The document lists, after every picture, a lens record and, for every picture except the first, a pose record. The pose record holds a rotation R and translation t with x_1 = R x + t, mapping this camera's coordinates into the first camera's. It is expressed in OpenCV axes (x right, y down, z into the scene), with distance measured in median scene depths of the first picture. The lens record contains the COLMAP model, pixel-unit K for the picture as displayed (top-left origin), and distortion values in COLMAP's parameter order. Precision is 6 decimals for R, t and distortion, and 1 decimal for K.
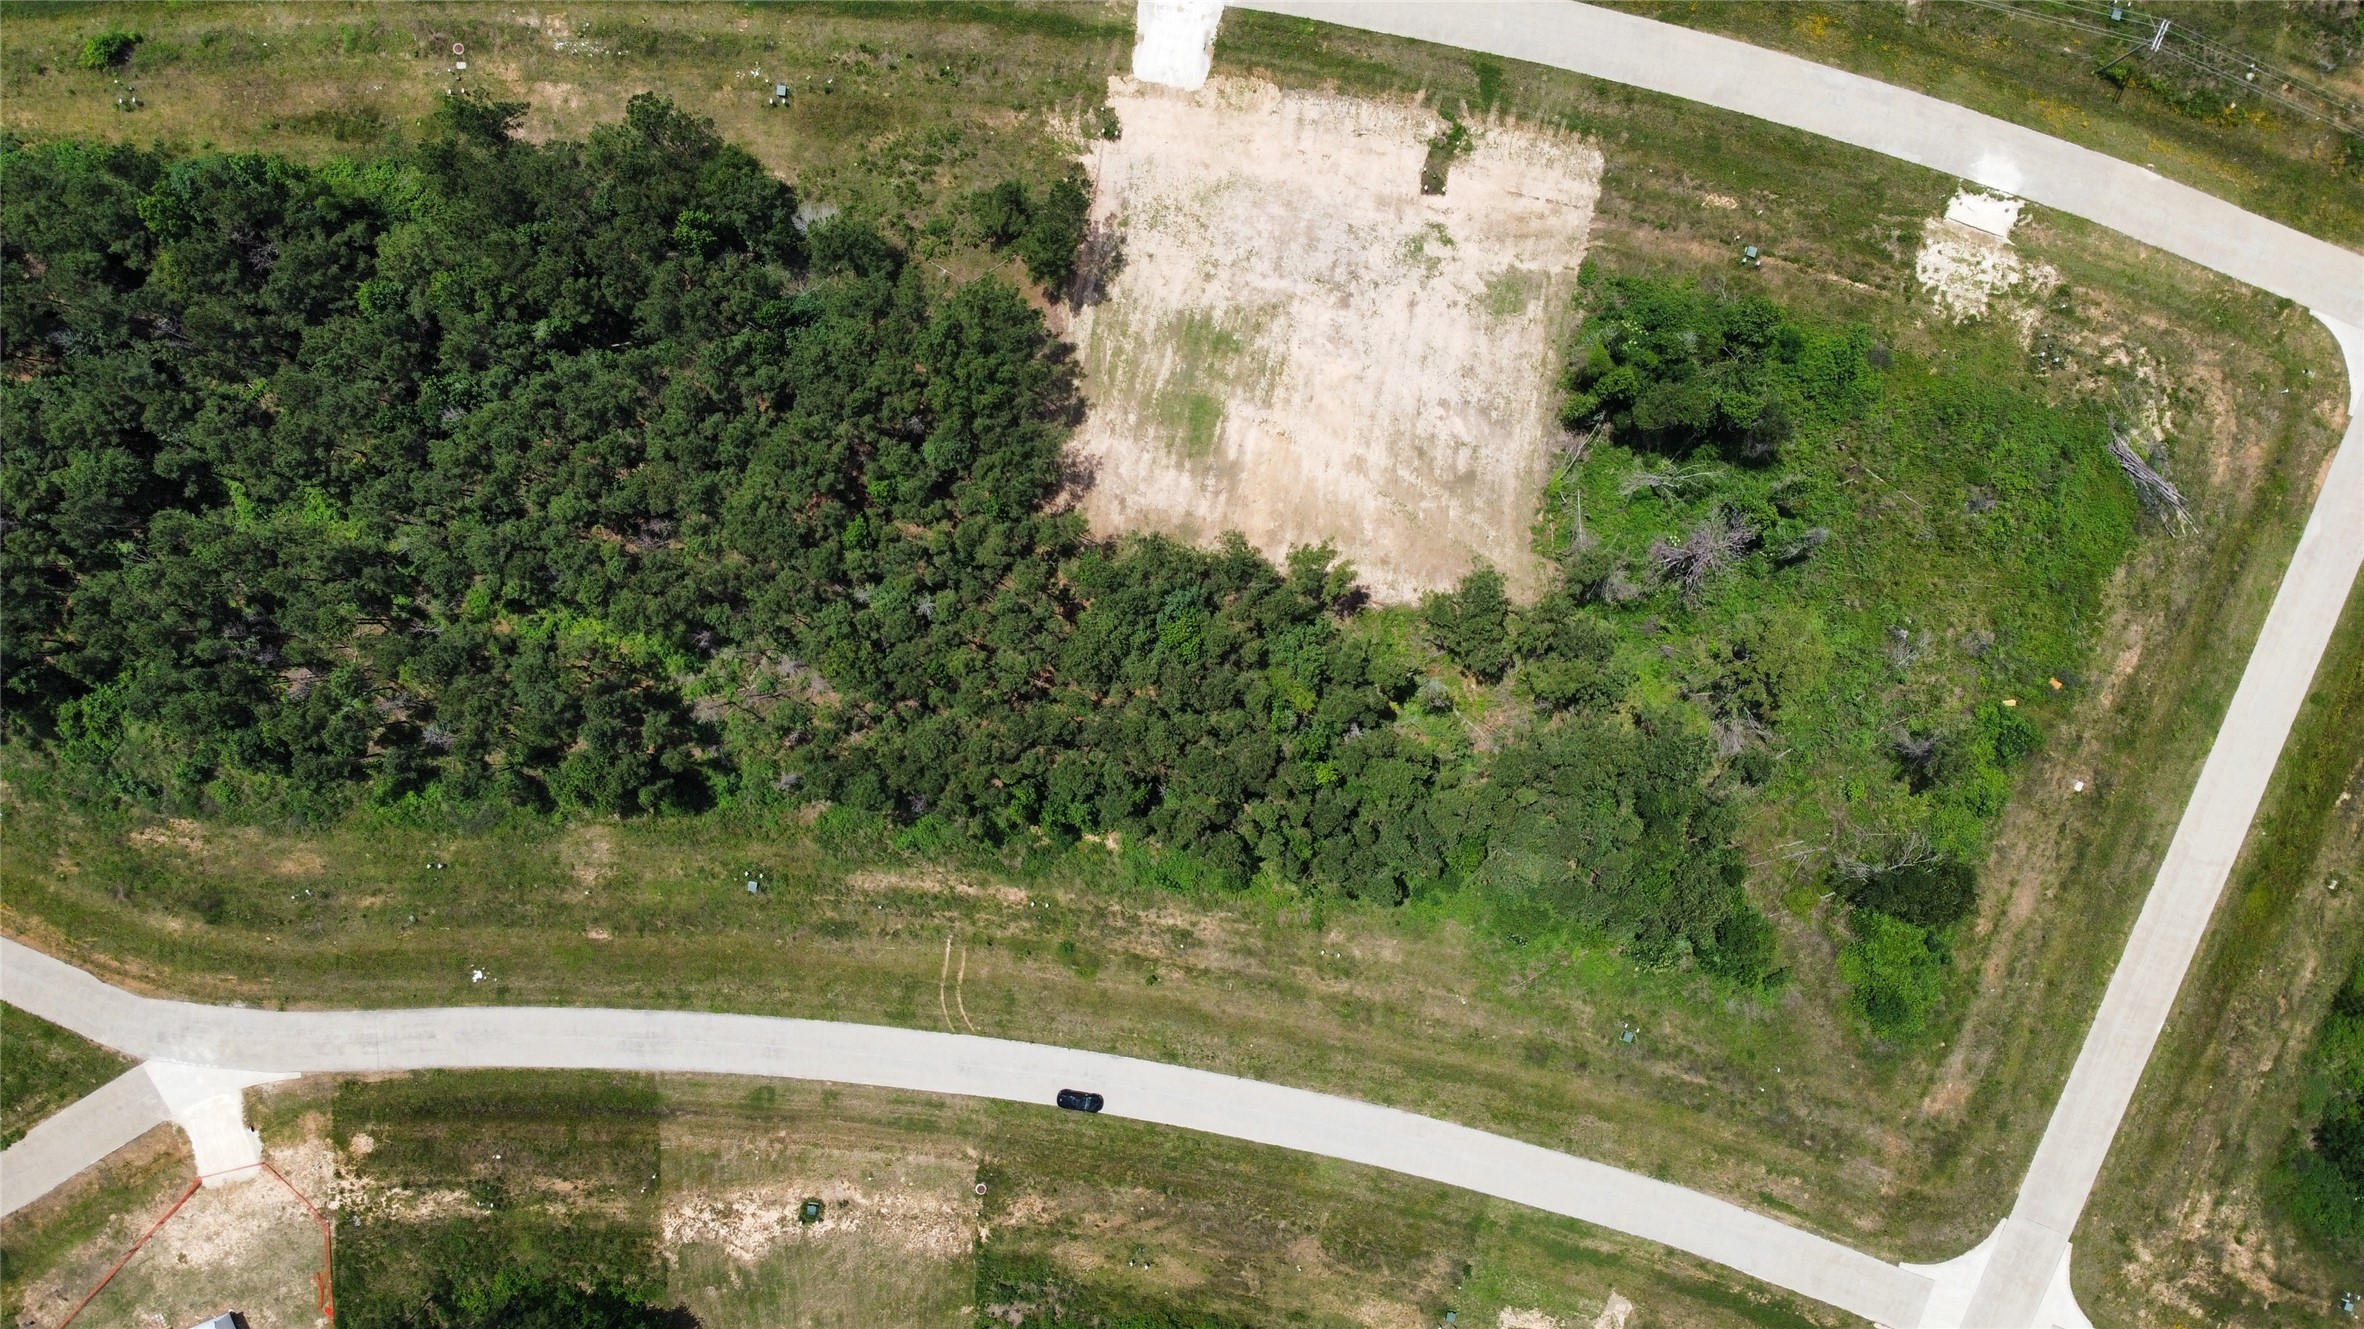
lens RADIAL K [[1784.0, 0, 1151.0], [0, 1784.0, 654.2], [0, 0, 1]] dist [0.001732, -0.007173]
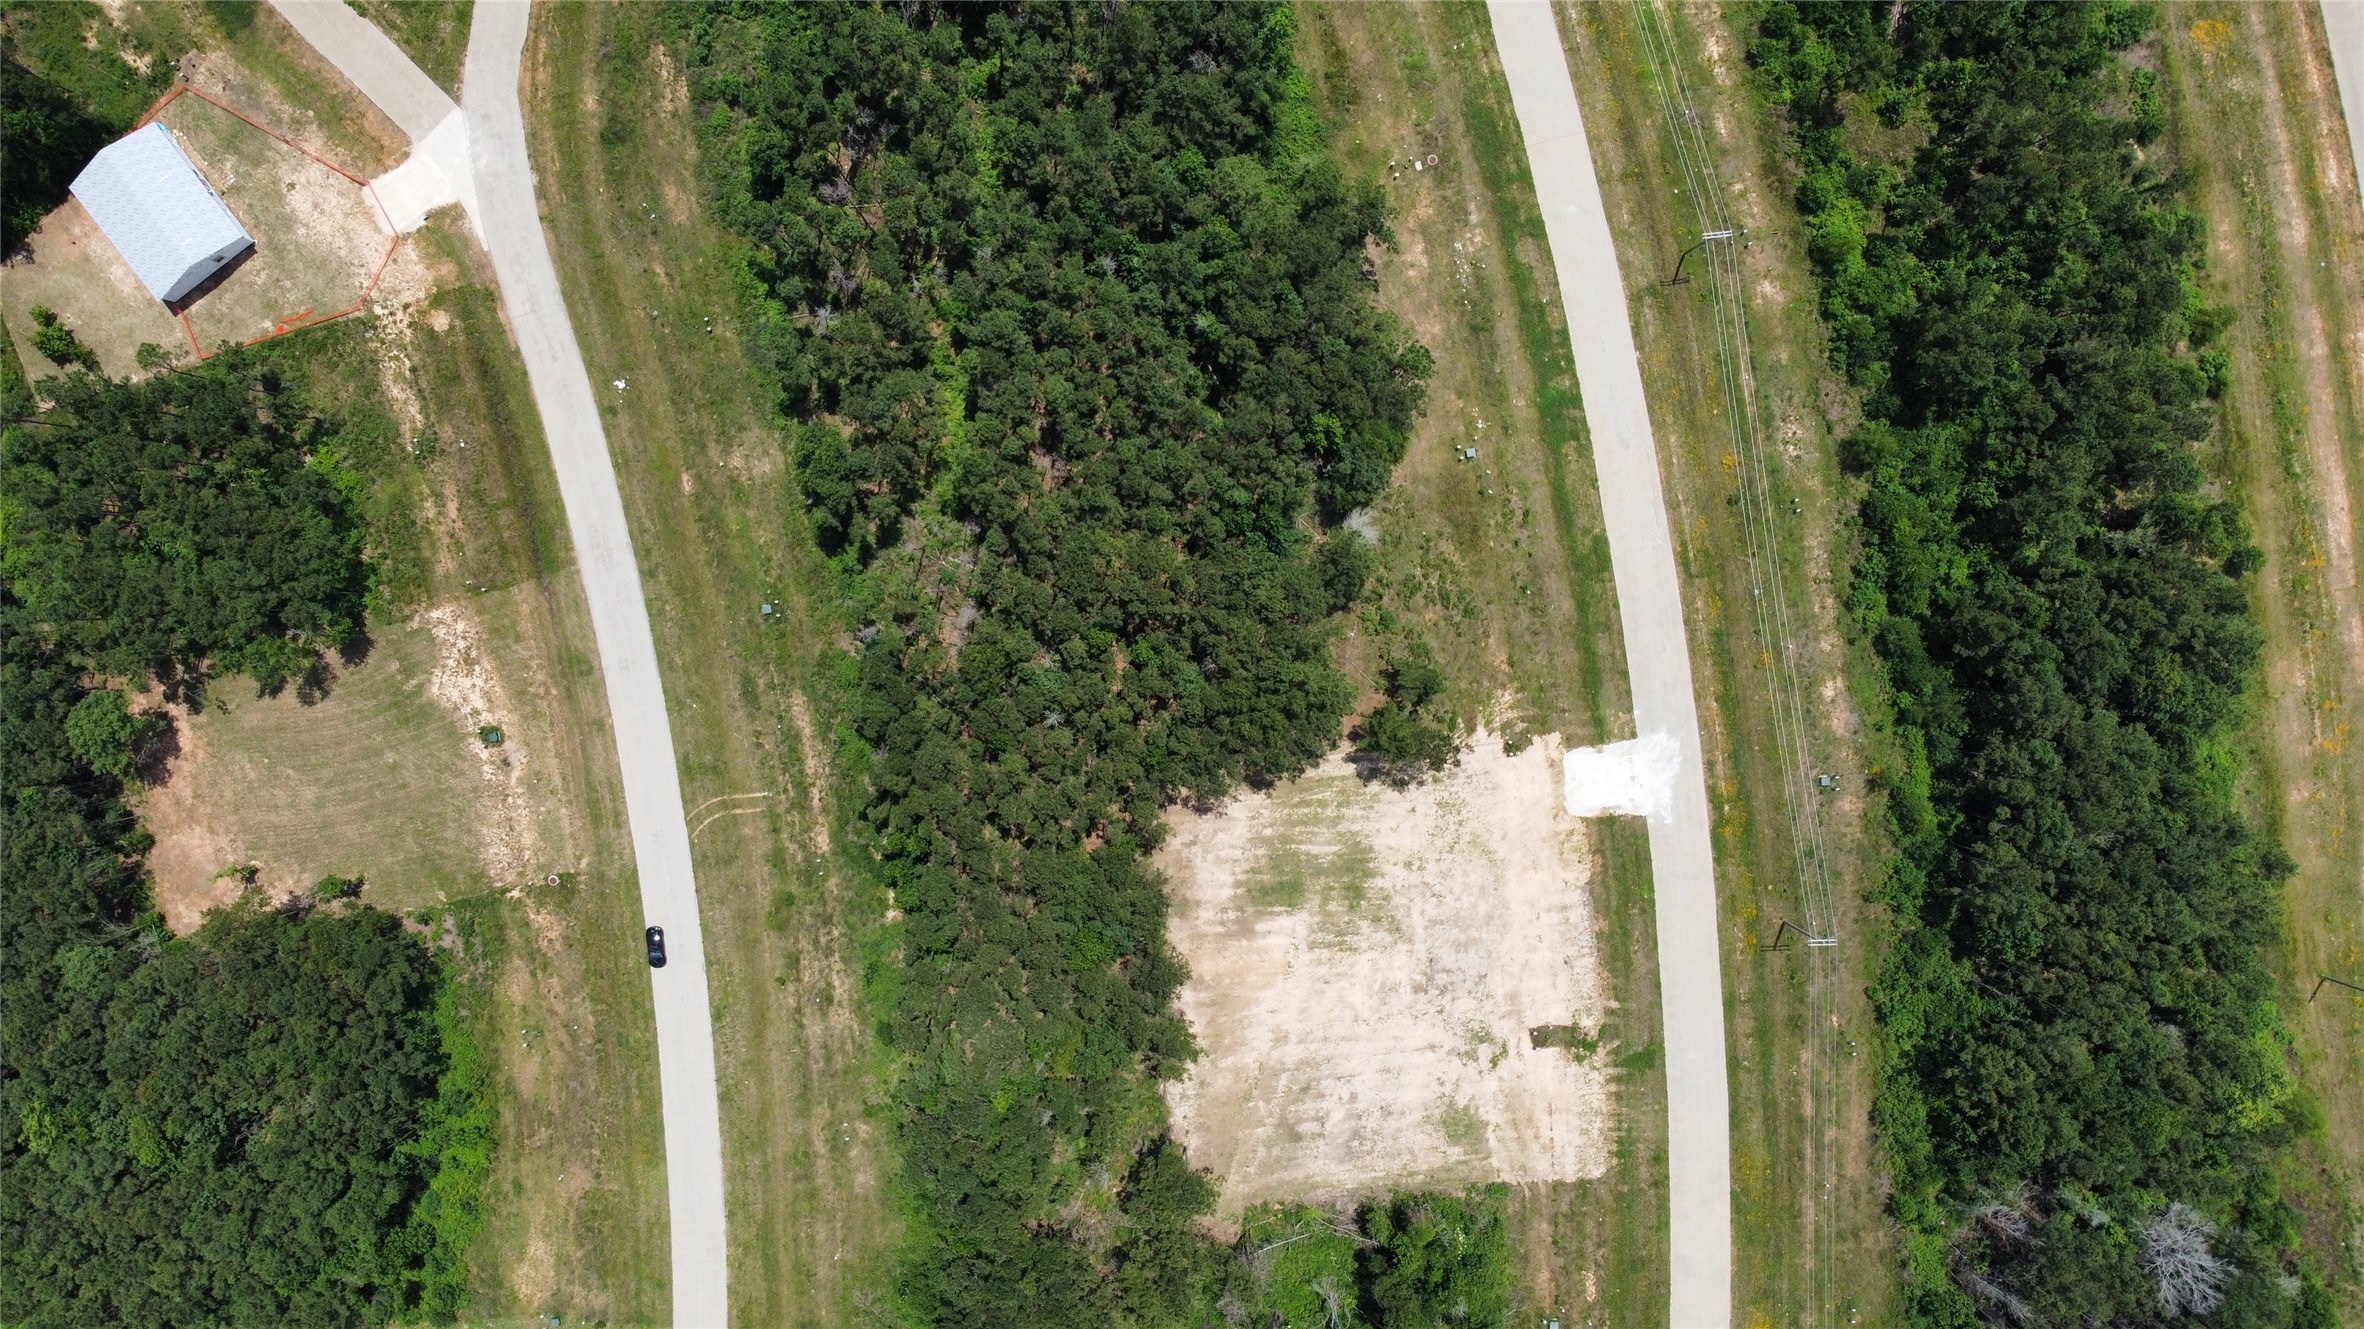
lens RADIAL K [[1784.0, 0, 1151.0], [0, 1784.0, 654.2], [0, 0, 1]] dist [0.001732, -0.007173]
pose [[0.259885, 0.965226, 0.028267, -0.166318], [-0.965134, 0.260584, -0.024744, -0.063065], [-0.031250, -0.020851, 0.999294, -0.101083]]
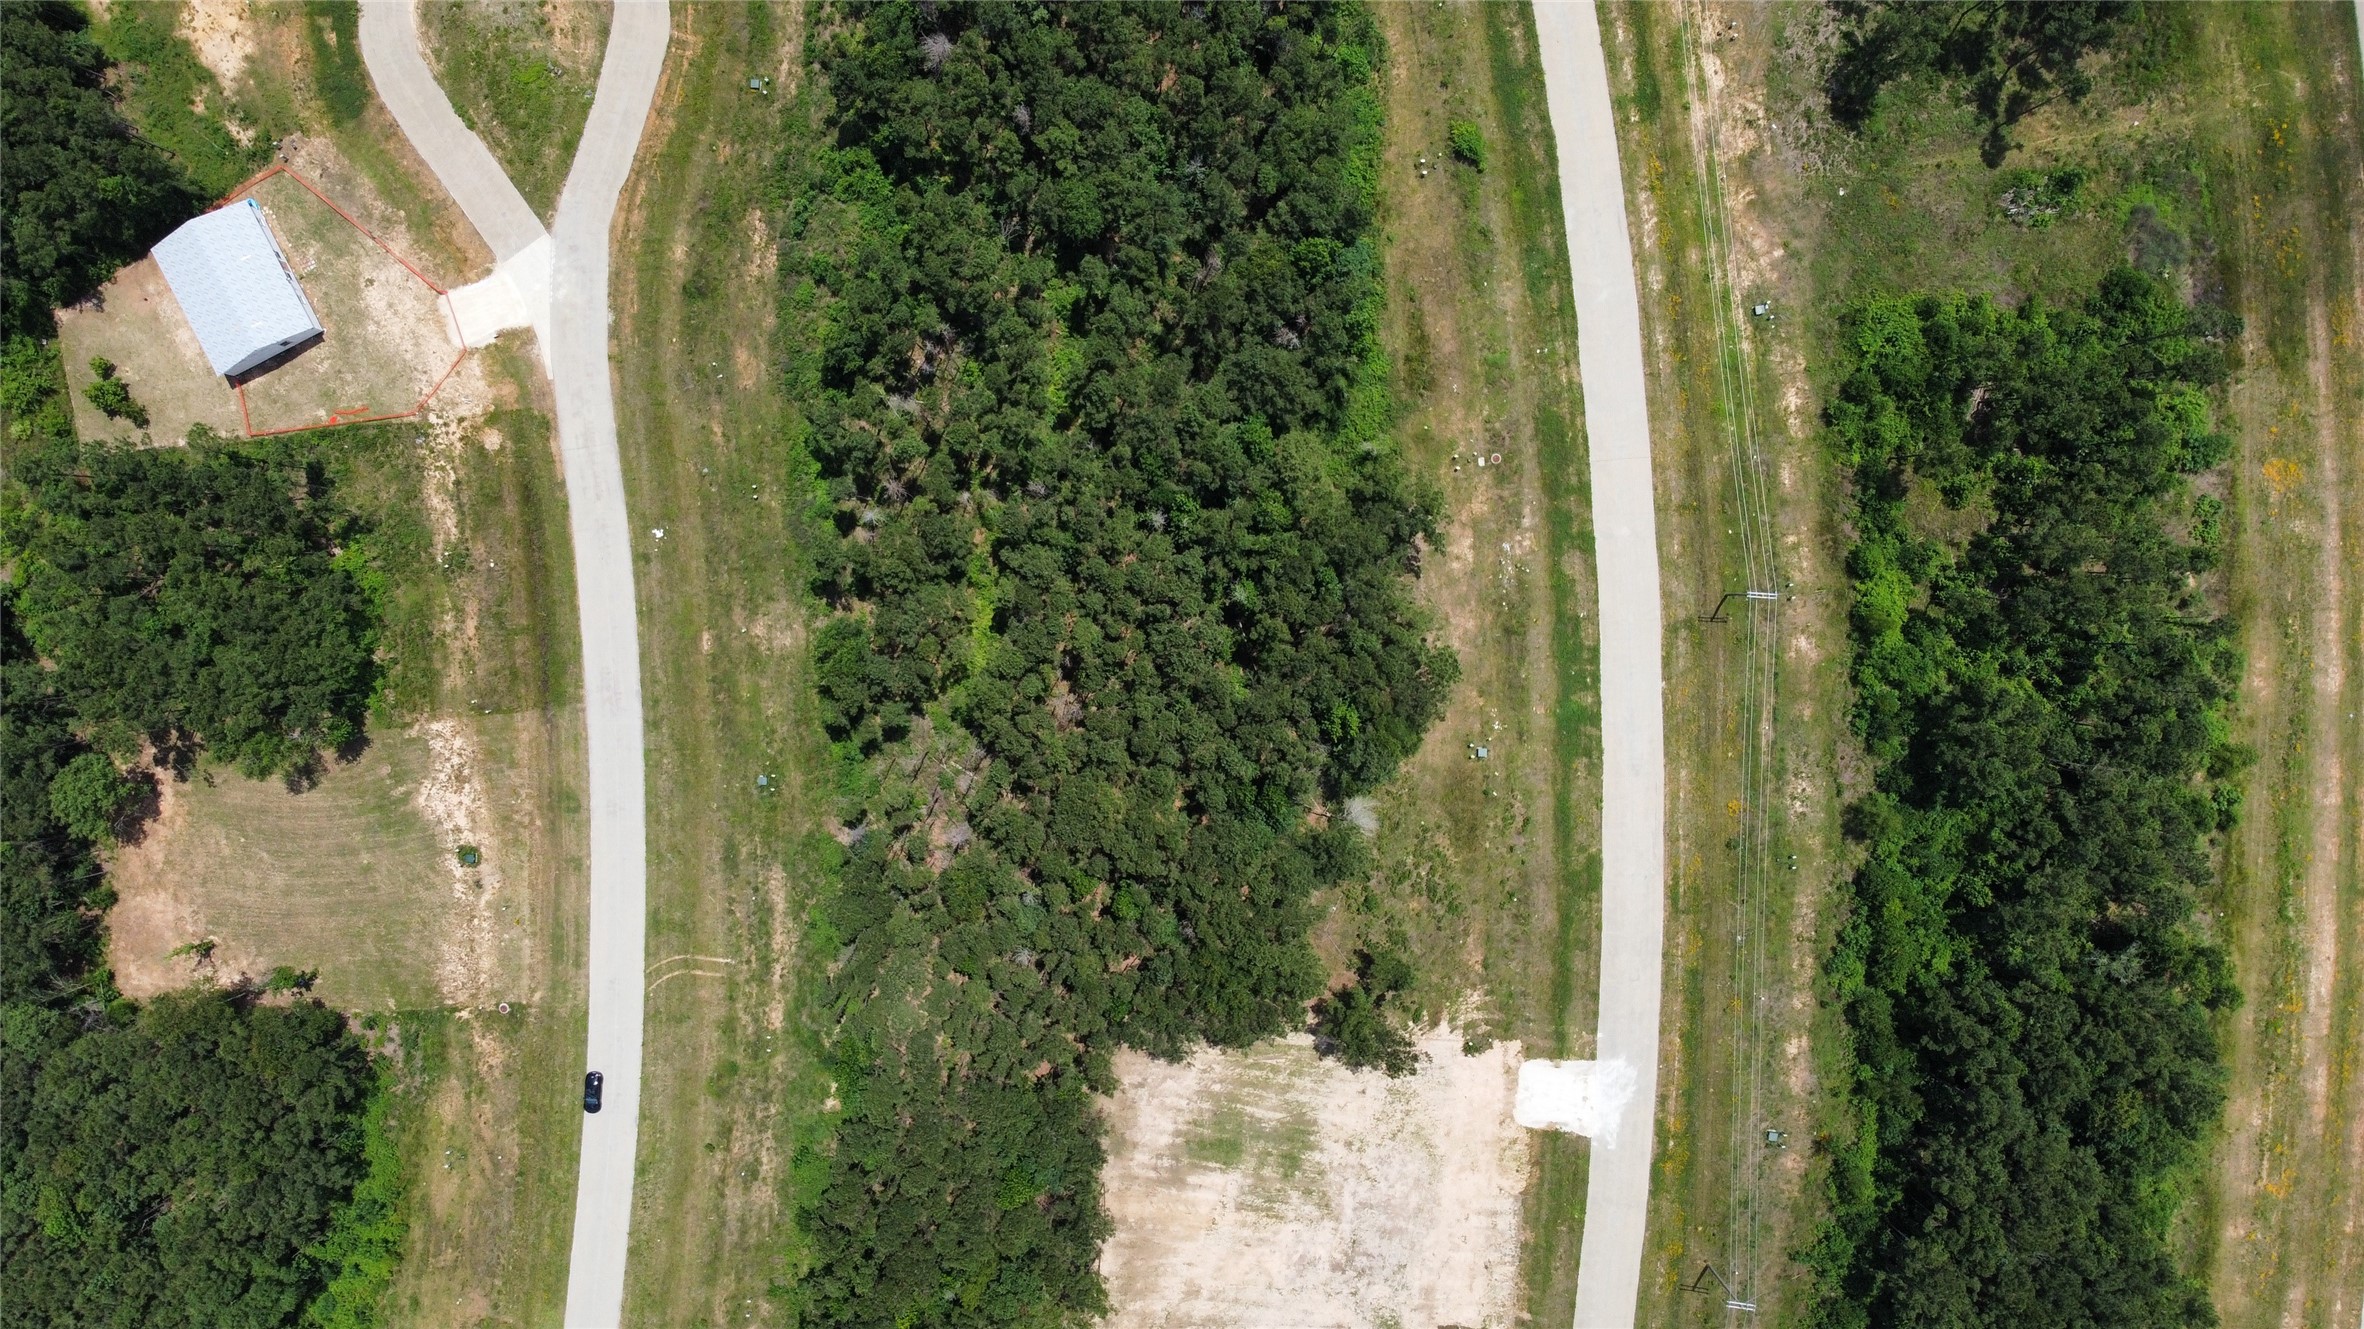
lens RADIAL K [[1784.0, 0, 1151.0], [0, 1784.0, 654.2], [0, 0, 1]] dist [0.001732, -0.007173]
pose [[0.084741, 0.996092, 0.024876, -0.307636], [-0.995965, 0.085417, -0.027525, -0.083785], [-0.029542, -0.022443, 0.999312, -0.098837]]
